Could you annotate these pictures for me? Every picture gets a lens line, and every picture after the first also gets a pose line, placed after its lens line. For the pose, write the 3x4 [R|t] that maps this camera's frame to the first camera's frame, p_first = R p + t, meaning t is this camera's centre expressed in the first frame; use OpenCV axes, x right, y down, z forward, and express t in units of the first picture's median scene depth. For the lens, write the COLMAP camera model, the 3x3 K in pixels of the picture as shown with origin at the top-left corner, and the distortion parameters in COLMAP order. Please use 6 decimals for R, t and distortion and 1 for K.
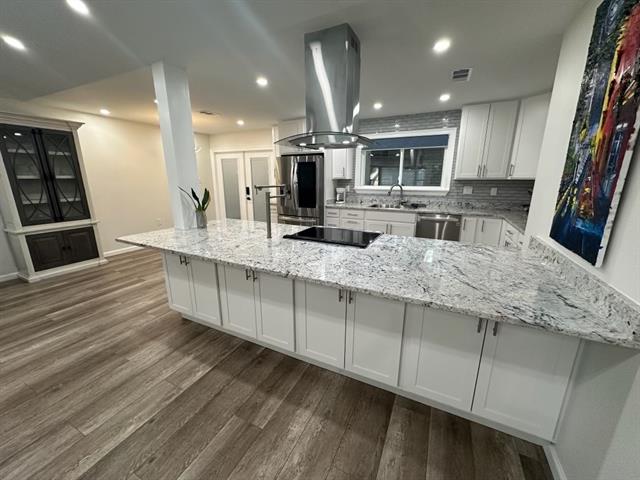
lens RADIAL K [[255.2, 0, 319.8], [0, 255.2, 240.6], [0, 0, 1]] dist [-0.004887, 0.000677]
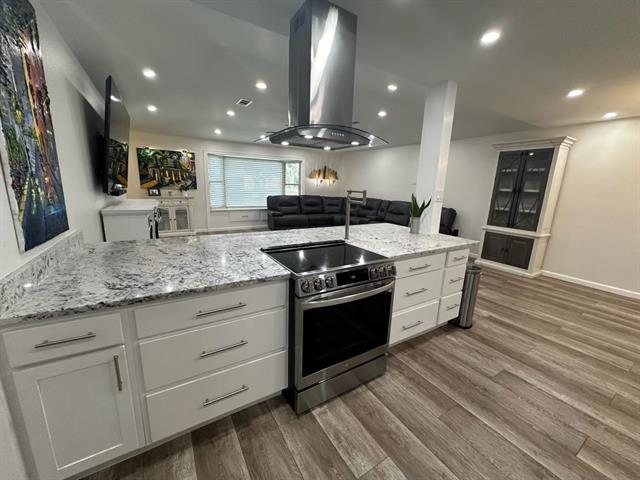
lens RADIAL K [[255.2, 0, 319.7], [0, 255.2, 240.5], [0, 0, 1]] dist [-0.004887, 0.000677]
pose [[-0.535038, 0.161111, -0.829324, 0.412863], [-0.241906, 0.911329, 0.333108, -0.184313], [0.809454, 0.378844, -0.448622, 0.769276]]
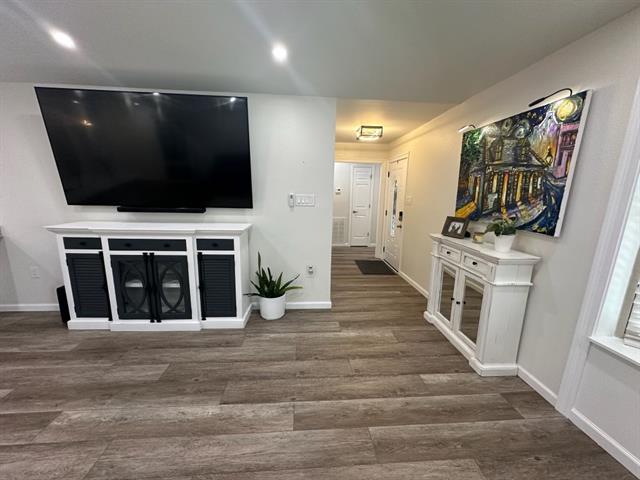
lens RADIAL K [[255.2, 0, 318.4], [0, 255.2, 239.5], [0, 0, 1]] dist [-0.004887, 0.000677]
pose [[-0.495787, -0.176897, 0.850237, -0.746619], [0.194678, 0.931480, 0.307320, 0.050598], [-0.846342, 0.317888, -0.427378, -0.219701]]
